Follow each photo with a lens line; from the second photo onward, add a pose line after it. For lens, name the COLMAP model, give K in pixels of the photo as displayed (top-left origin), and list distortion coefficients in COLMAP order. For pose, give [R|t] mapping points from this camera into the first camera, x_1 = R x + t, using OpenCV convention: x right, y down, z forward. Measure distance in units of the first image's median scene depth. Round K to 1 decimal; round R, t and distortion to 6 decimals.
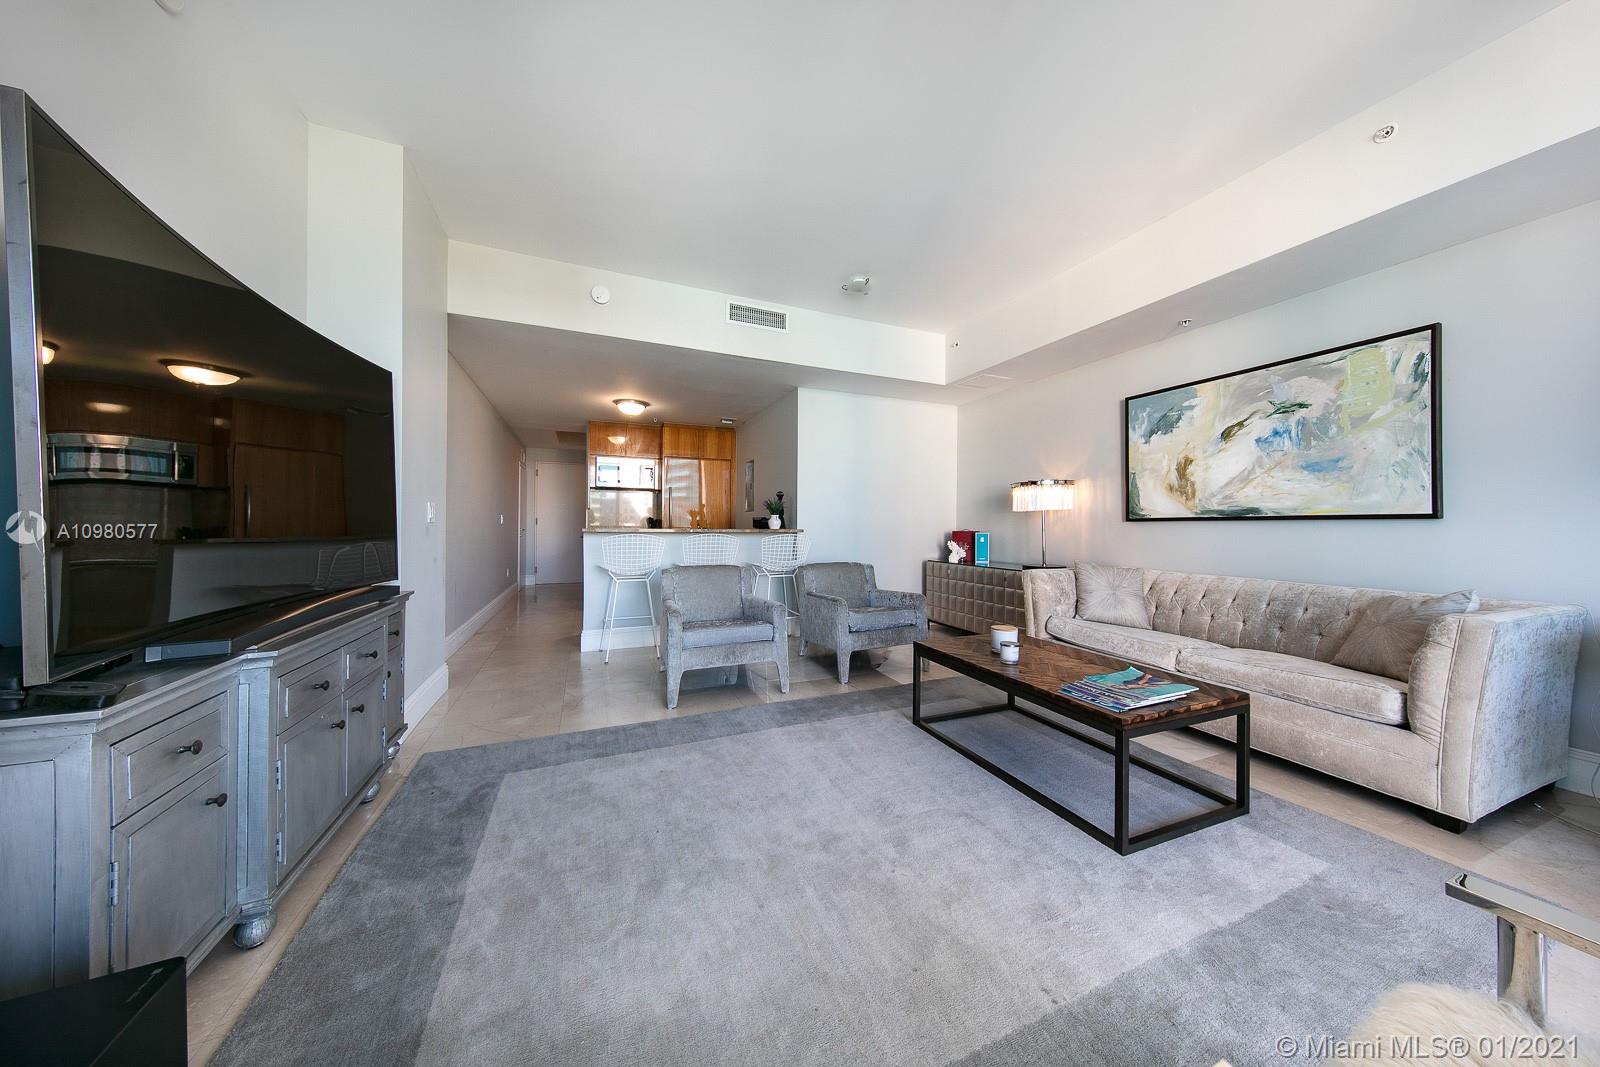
lens RADIAL K [[509.9, 0, 808.4], [0, 509.9, 516.3], [0, 0, 1]] dist [0.006410, -0.000044]
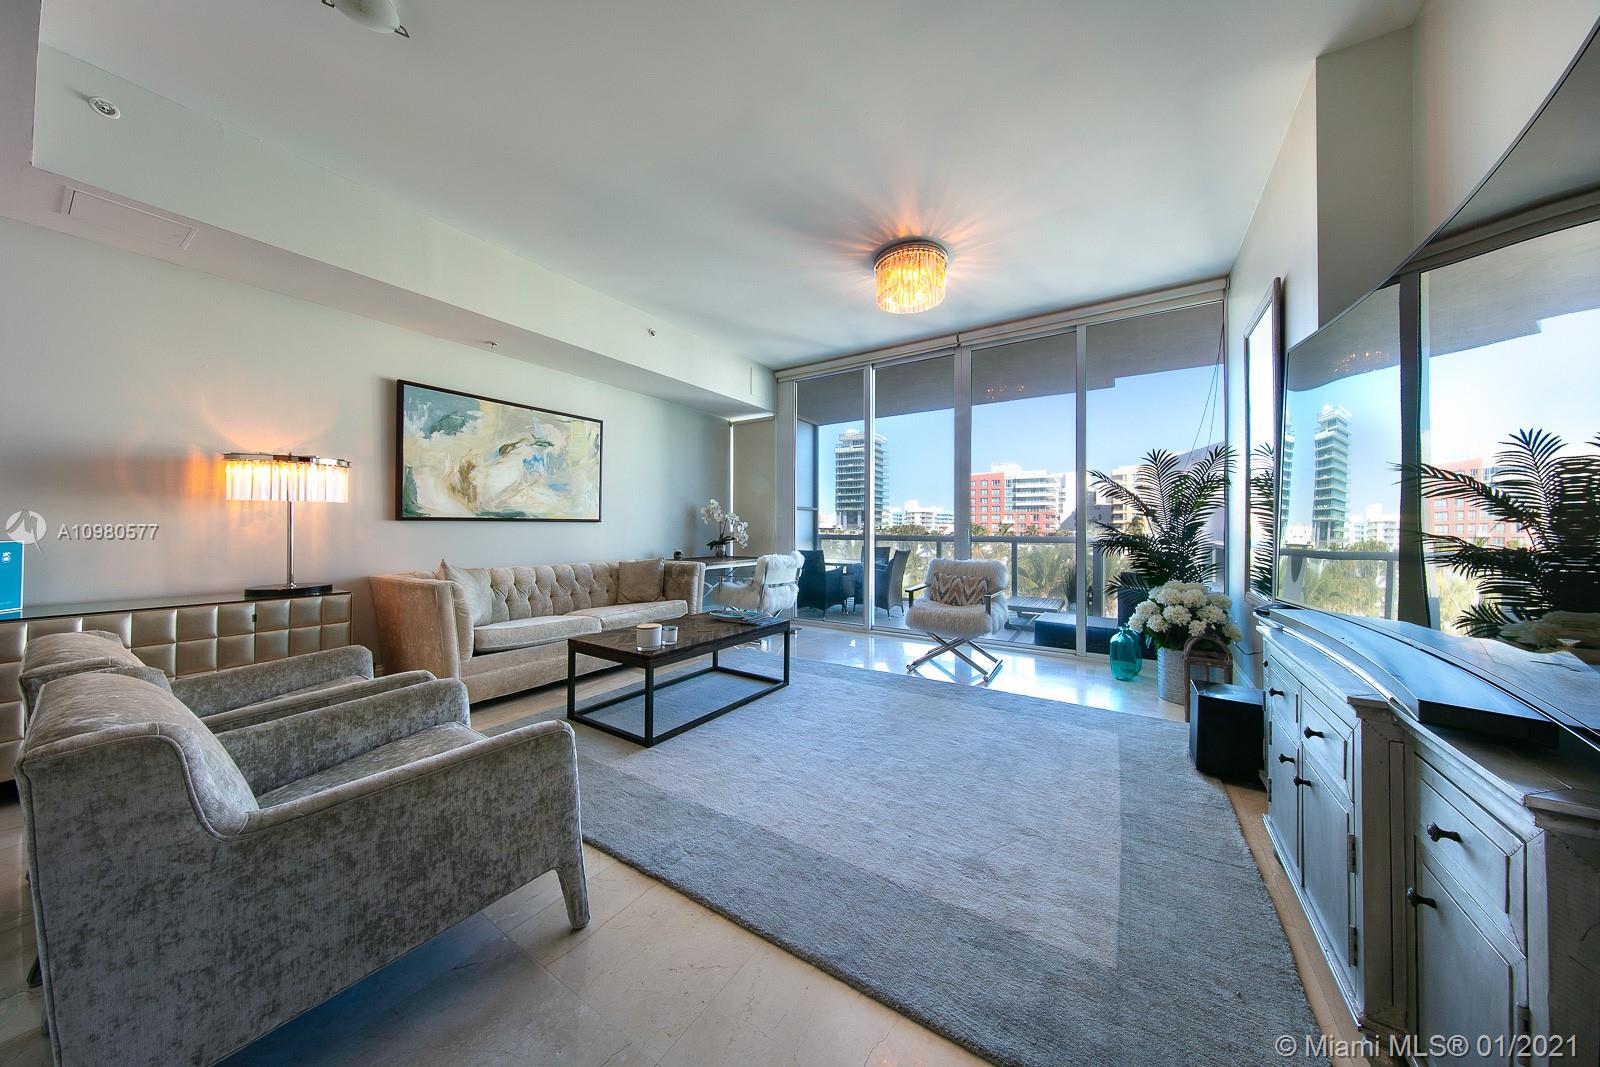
lens RADIAL K [[506.1, 0, 798.5], [0, 506.1, 524.7], [0, 0, 1]] dist [0.007700, -0.000068]
pose [[-0.548356, -0.000671, 0.836245, -0.560680], [-0.020791, 0.999702, -0.012831, 0.016720], [-0.835986, -0.024422, -0.548206, 1.039541]]
